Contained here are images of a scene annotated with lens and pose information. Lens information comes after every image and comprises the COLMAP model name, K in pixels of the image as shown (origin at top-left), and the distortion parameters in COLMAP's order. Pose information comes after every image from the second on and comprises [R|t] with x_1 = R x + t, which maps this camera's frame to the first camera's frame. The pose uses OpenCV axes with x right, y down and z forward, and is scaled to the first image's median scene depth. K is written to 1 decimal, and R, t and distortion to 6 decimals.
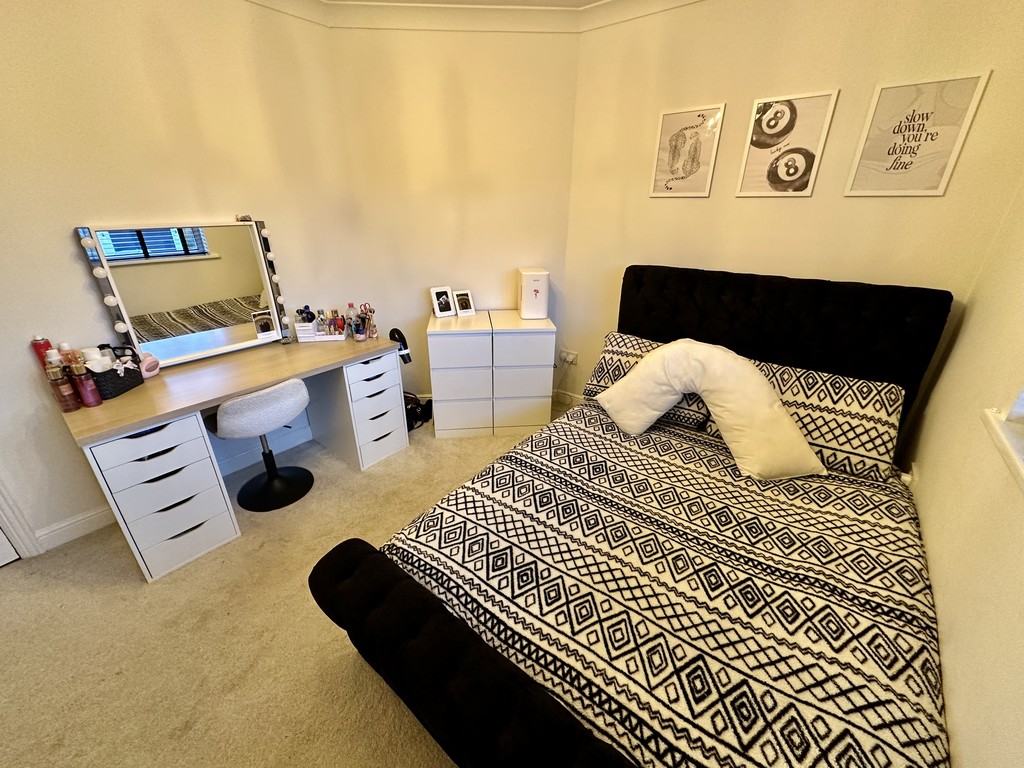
lens RADIAL K [[408.9, 0, 509.1], [0, 408.9, 381.7], [0, 0, 1]] dist [-0.001088, 0.000472]
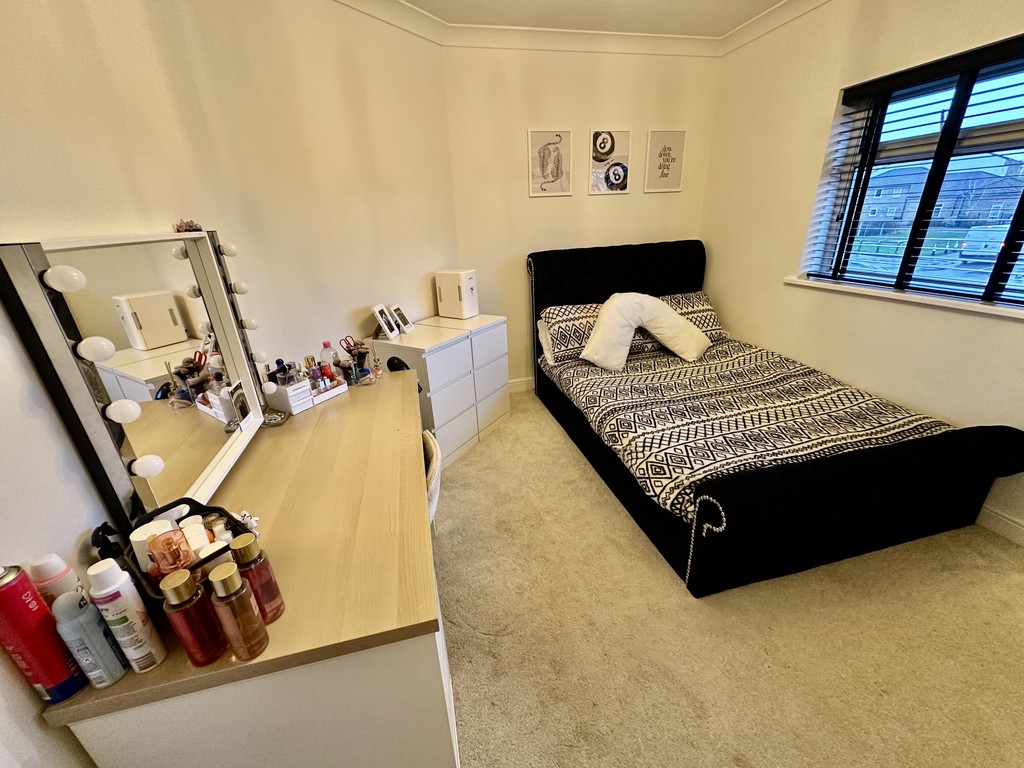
lens RADIAL K [[408.9, 0, 511.5], [0, 408.9, 383.0], [0, 0, 1]] dist [-0.001088, 0.000472]
pose [[0.607106, -0.326079, 0.724634, -1.083285], [0.360272, 0.925763, 0.114745, -0.135036], [-0.708256, 0.191403, 0.679514, 0.441764]]
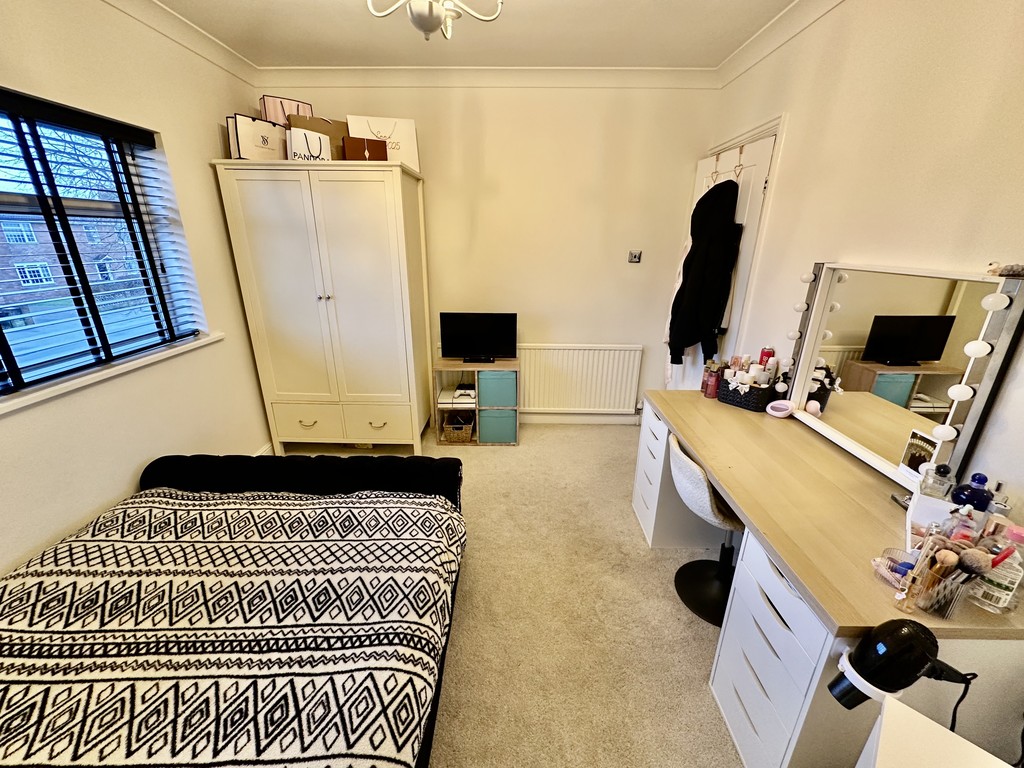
lens RADIAL K [[408.9, 0, 510.4], [0, 408.9, 381.4], [0, 0, 1]] dist [-0.001088, 0.000472]
pose [[-0.788494, 0.204486, -0.580054, 0.163044], [-0.250217, 0.754886, 0.606250, -0.564424], [0.561844, 0.623164, -0.544057, 1.287537]]
